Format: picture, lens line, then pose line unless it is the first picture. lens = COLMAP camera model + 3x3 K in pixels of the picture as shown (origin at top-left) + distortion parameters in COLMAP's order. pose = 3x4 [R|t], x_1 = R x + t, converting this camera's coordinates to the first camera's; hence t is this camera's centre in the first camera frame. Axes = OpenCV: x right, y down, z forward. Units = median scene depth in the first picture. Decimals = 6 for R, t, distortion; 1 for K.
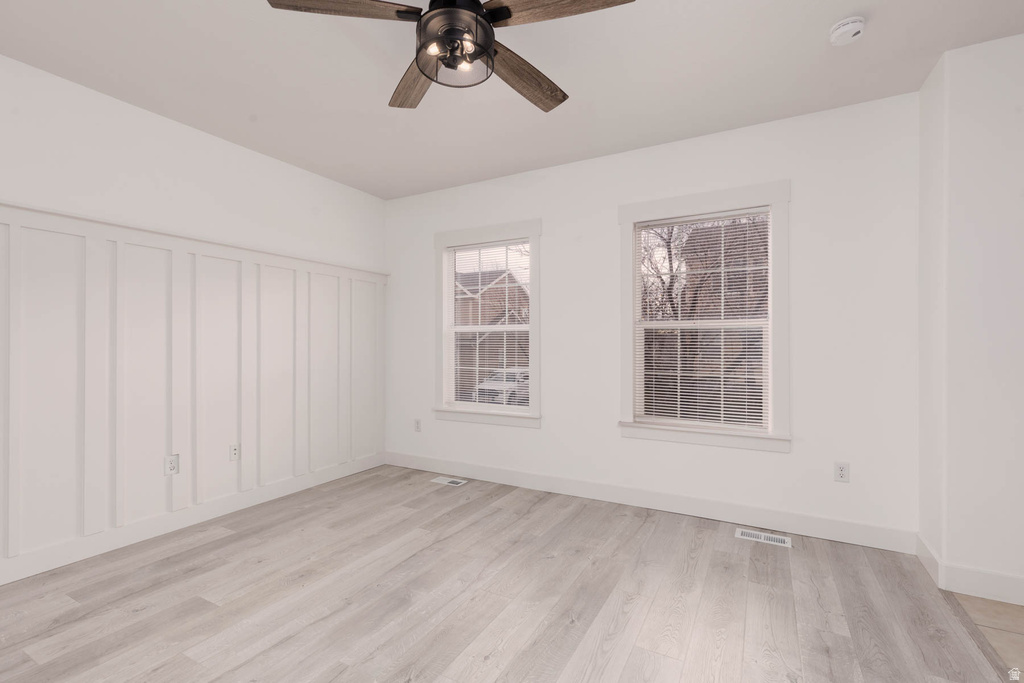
lens RADIAL K [[463.9, 0, 512.0], [0, 463.9, 341.5], [0, 0, 1]] dist [0.003923, 0.000142]
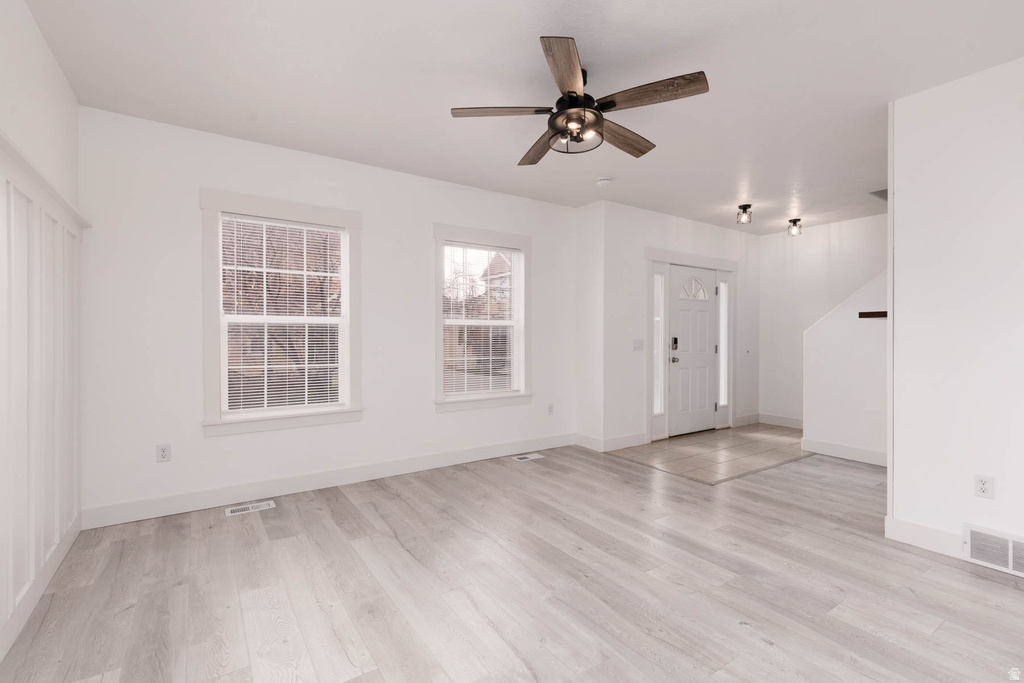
lens RADIAL K [[461.7, 0, 512.8], [0, 461.7, 330.1], [0, 0, 1]] dist [0.001227, -0.000041]
pose [[0.453639, 0.012360, 0.891100, -0.790278], [-0.001721, 0.999914, -0.012993, 0.003053], [-0.891184, 0.004361, 0.453622, 0.281755]]
